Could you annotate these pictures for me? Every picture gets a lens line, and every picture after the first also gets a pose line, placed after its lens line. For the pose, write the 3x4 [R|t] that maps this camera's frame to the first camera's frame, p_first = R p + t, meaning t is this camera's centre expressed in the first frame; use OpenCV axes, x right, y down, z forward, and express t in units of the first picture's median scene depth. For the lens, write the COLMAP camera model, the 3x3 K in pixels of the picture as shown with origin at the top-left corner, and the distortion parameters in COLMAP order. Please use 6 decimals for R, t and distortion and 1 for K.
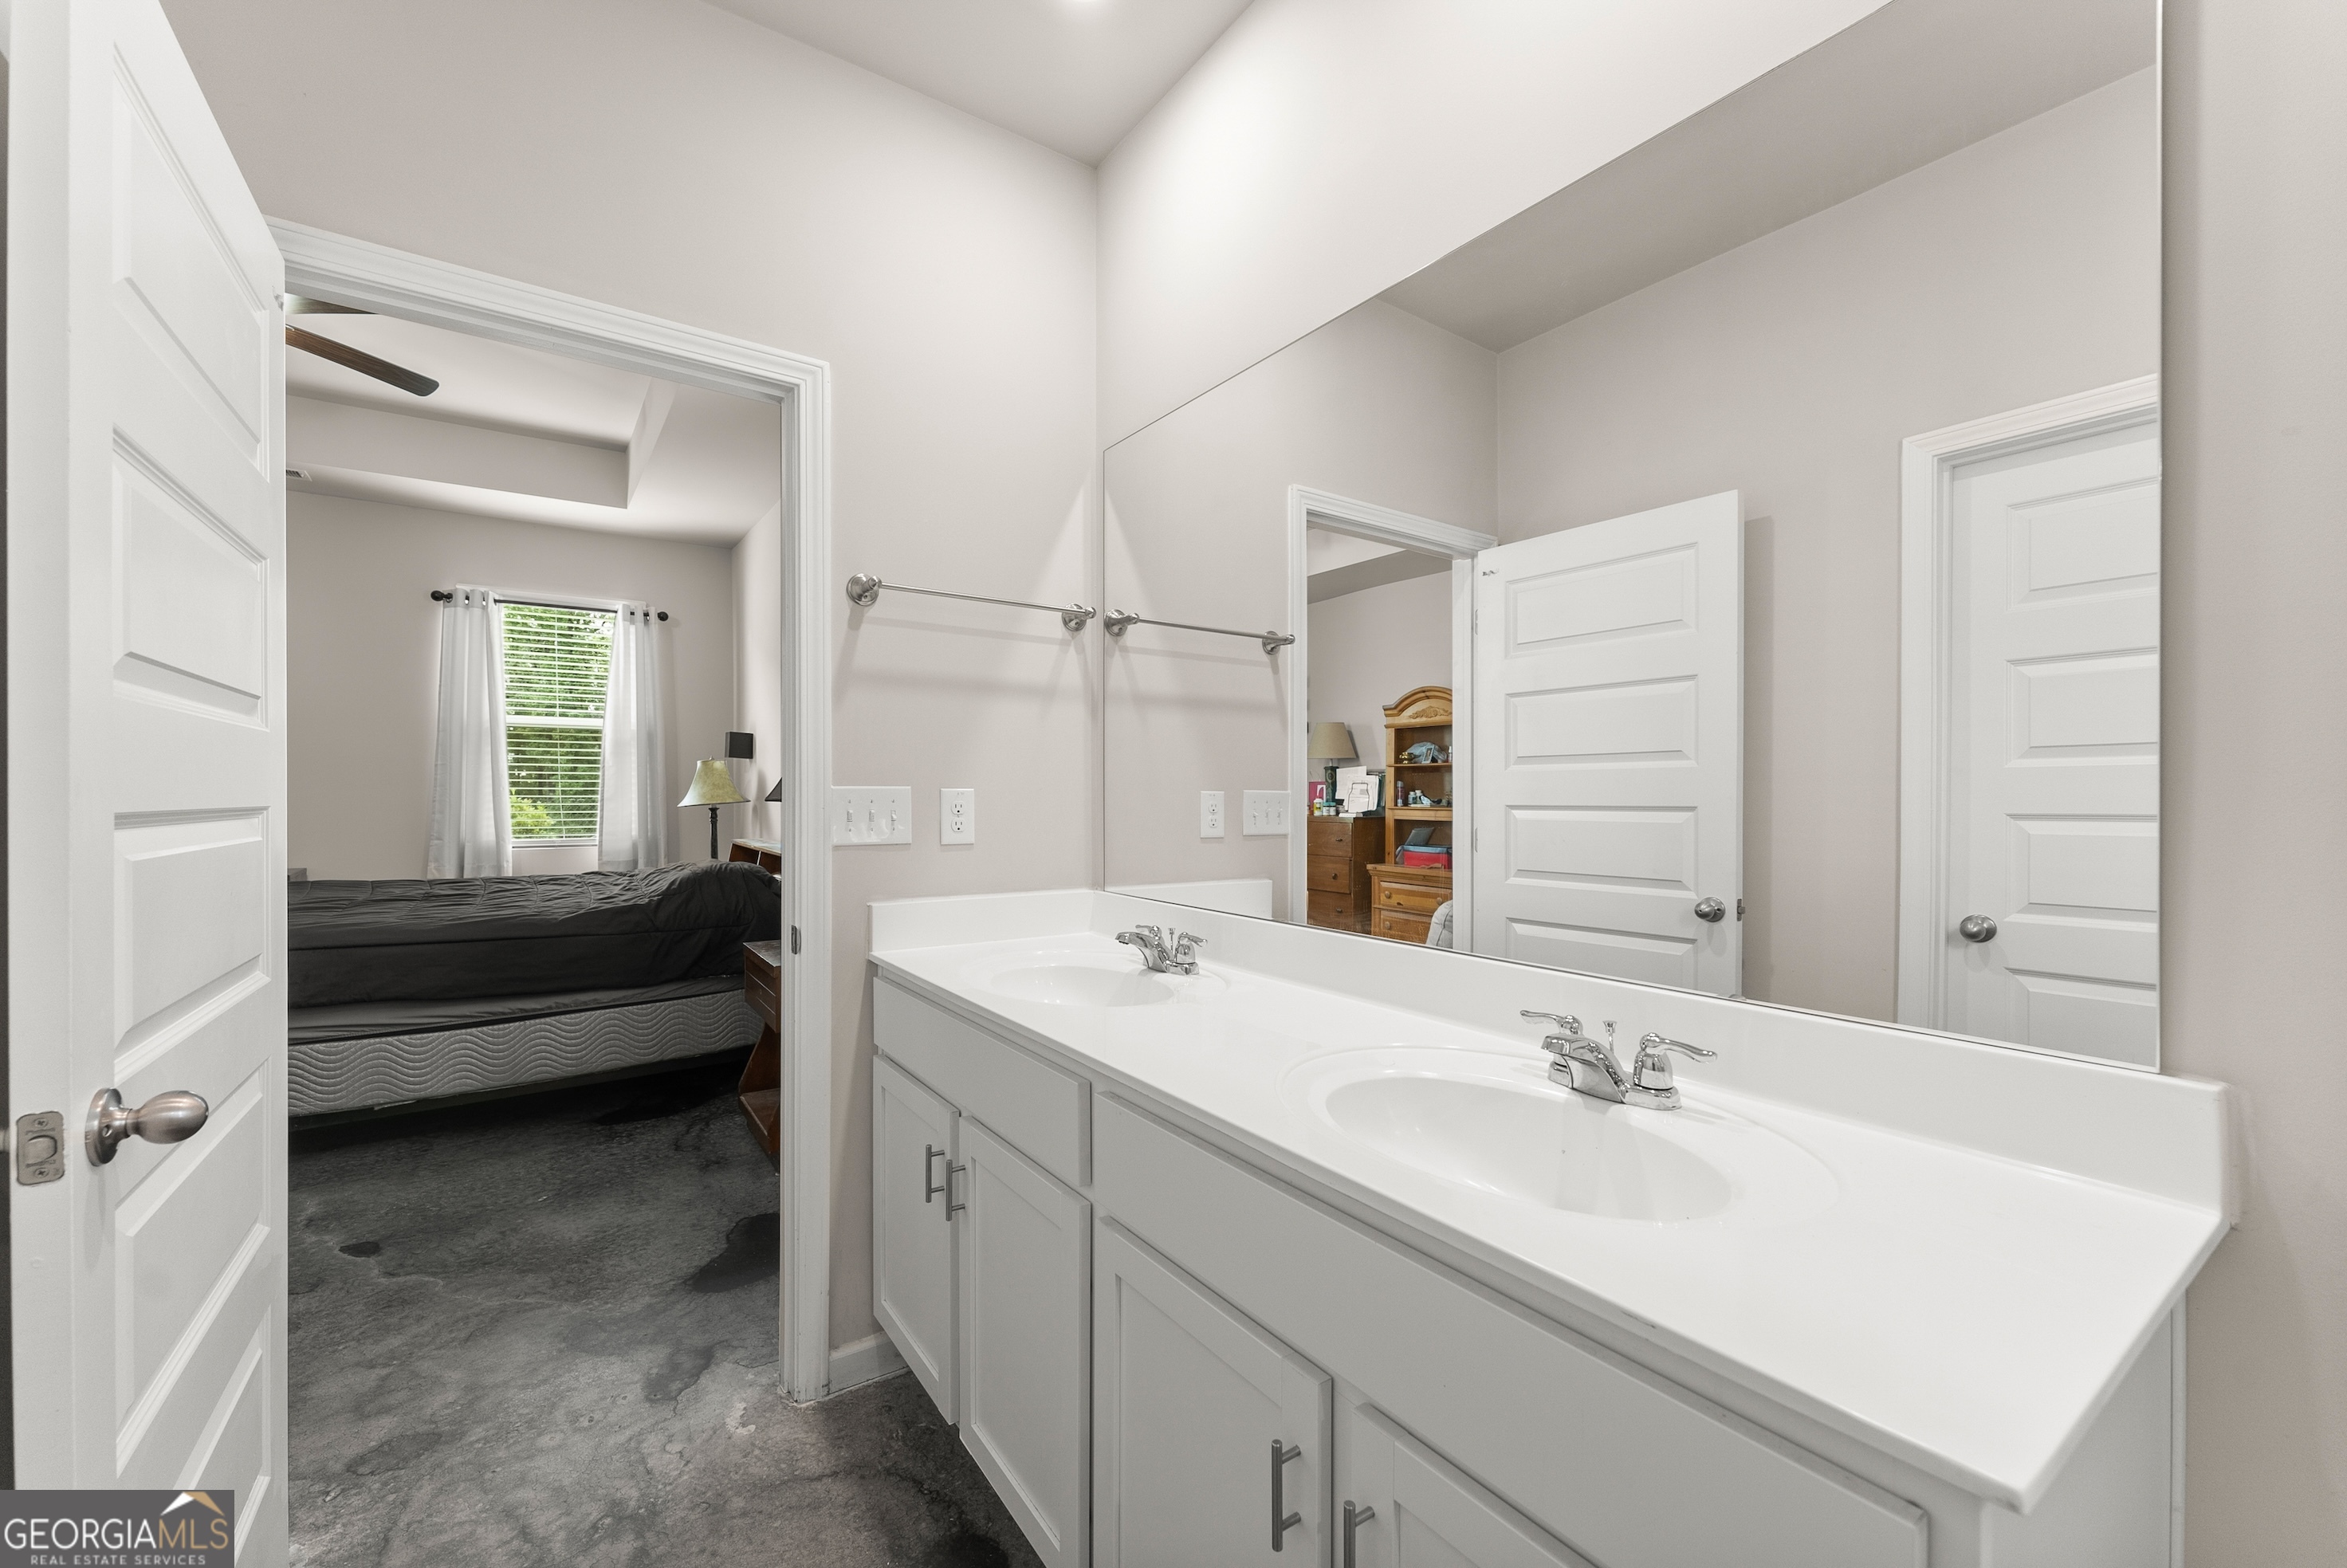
lens RADIAL K [[943.0, 0, 1166.9], [0, 943.0, 788.9], [0, 0, 1]] dist [0.001888, 0.000047]
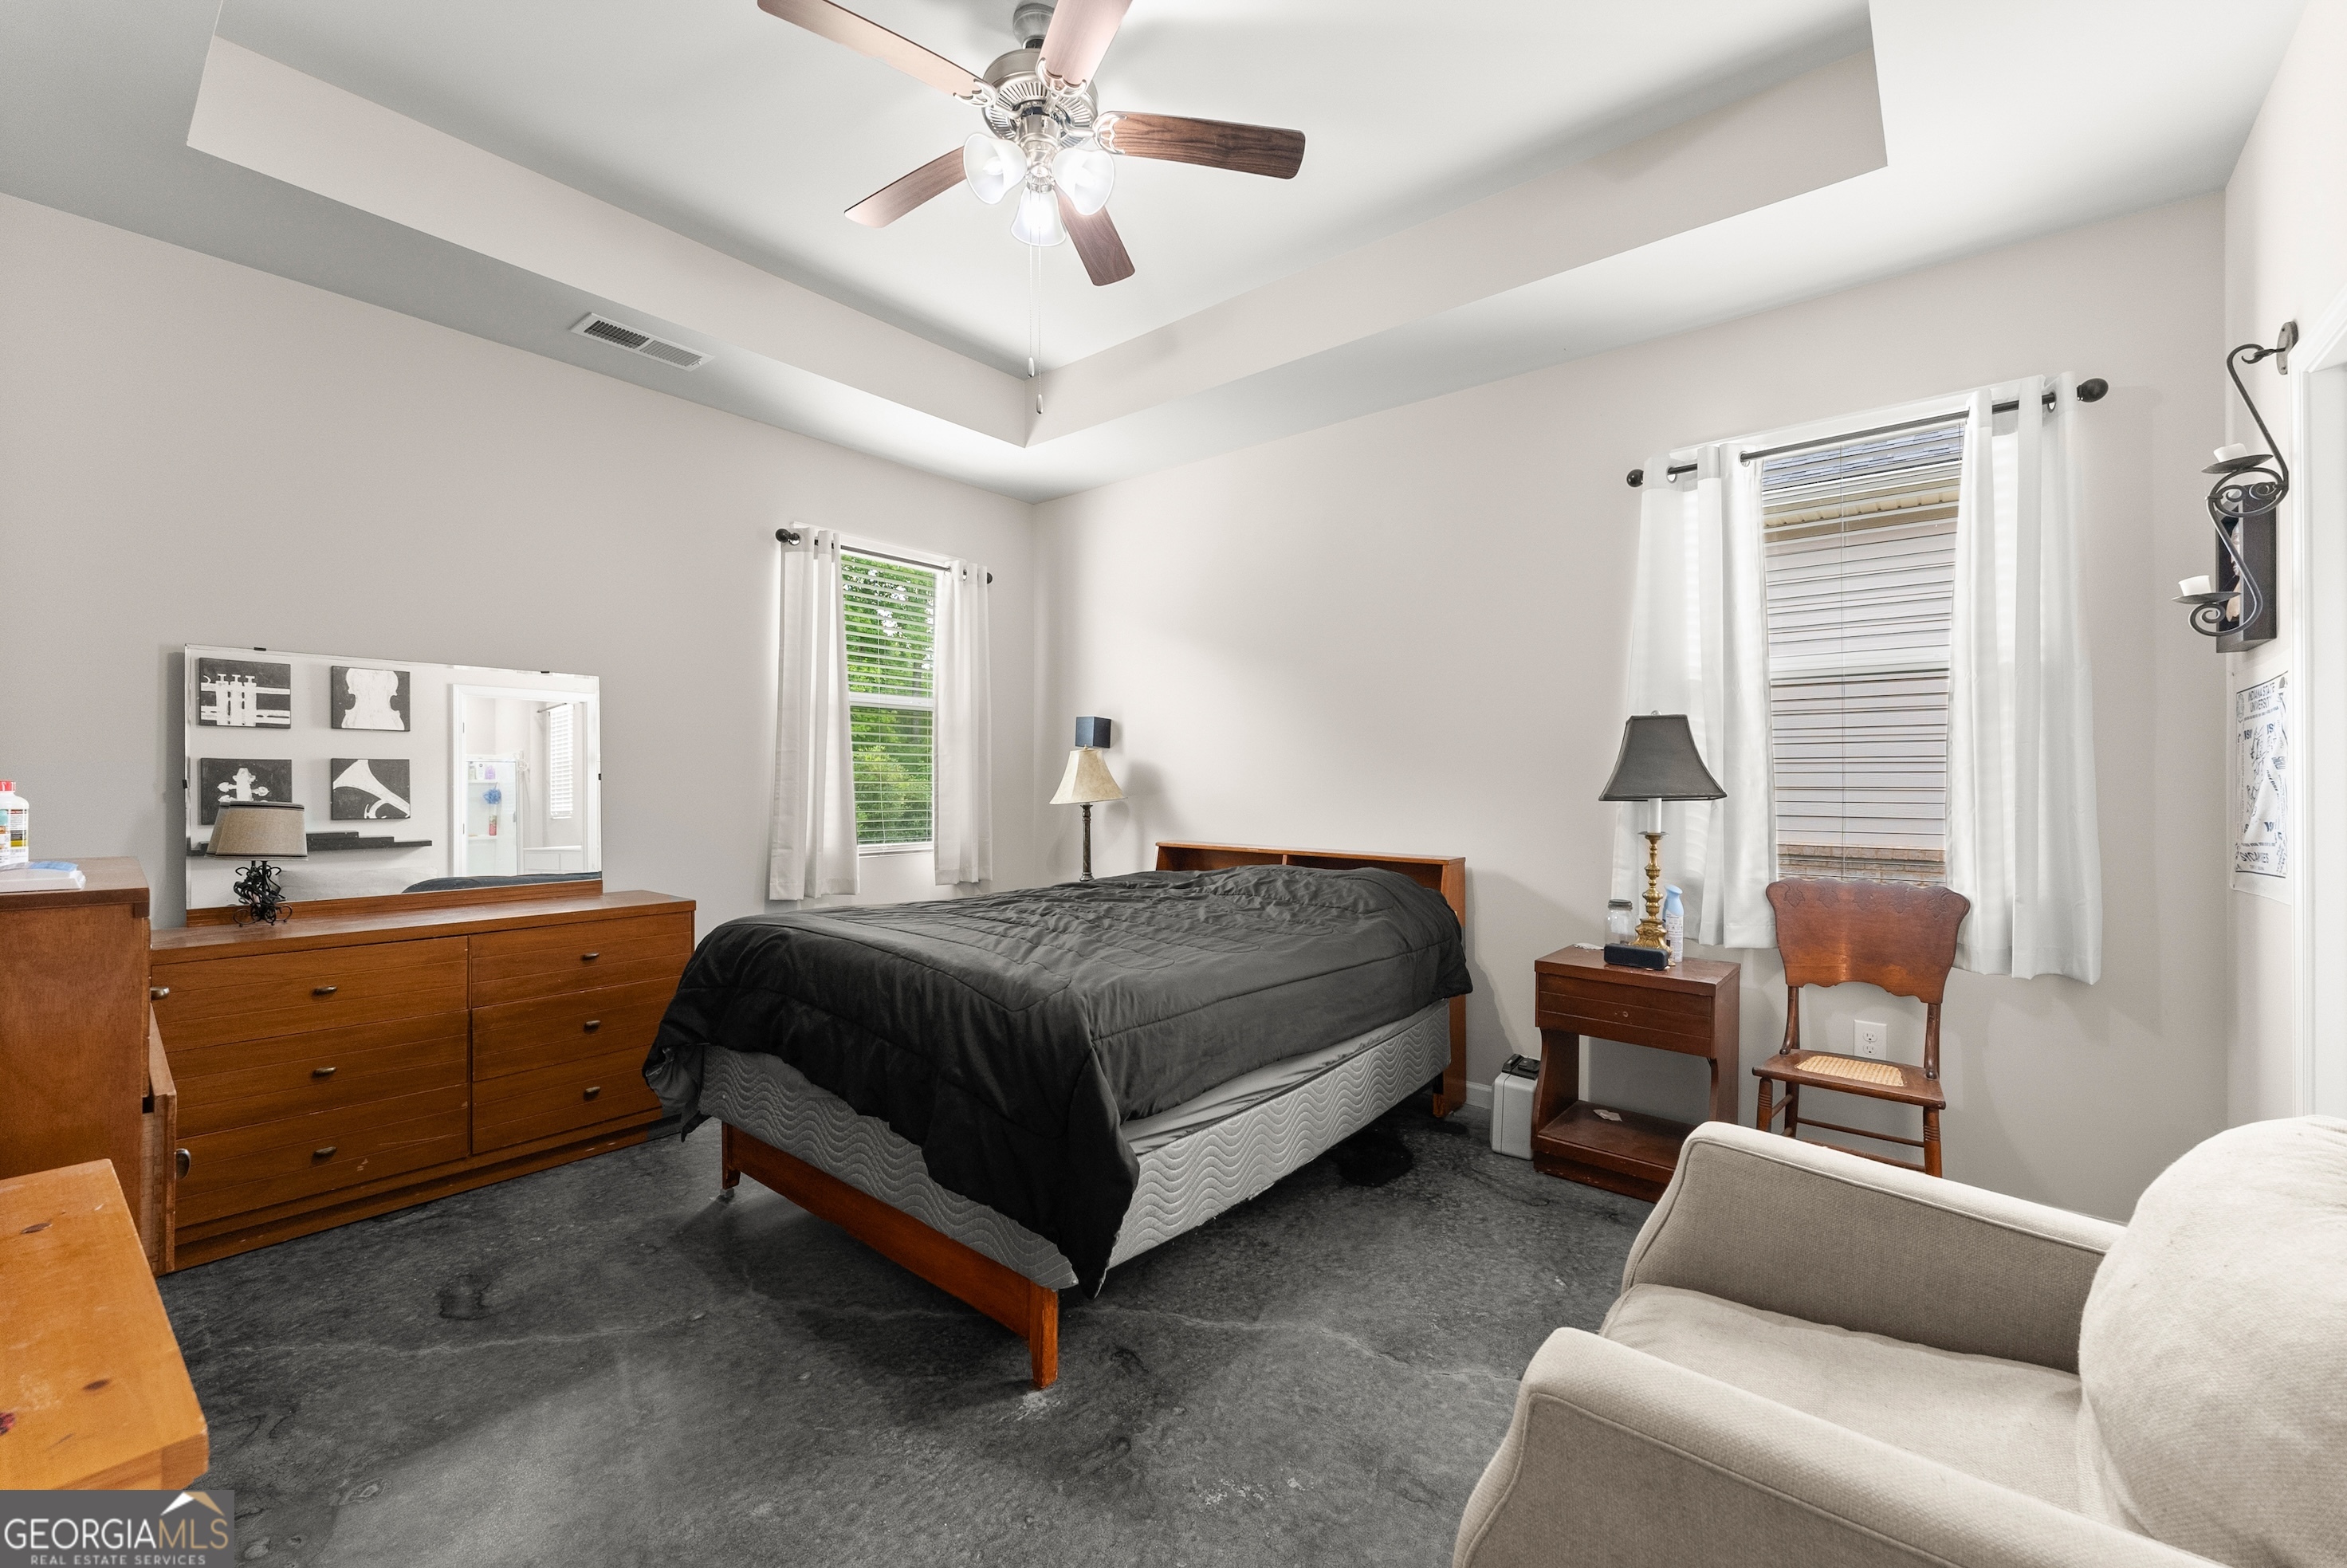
lens RADIAL K [[943.0, 0, 1160.3], [0, 943.0, 771.4], [0, 0, 1]] dist [0.001888, 0.000047]
pose [[0.963221, 0.000226, 0.268711, -0.676572], [0.002211, 0.999959, -0.008764, -0.002690], [-0.268702, 0.009036, 0.963181, 0.165031]]
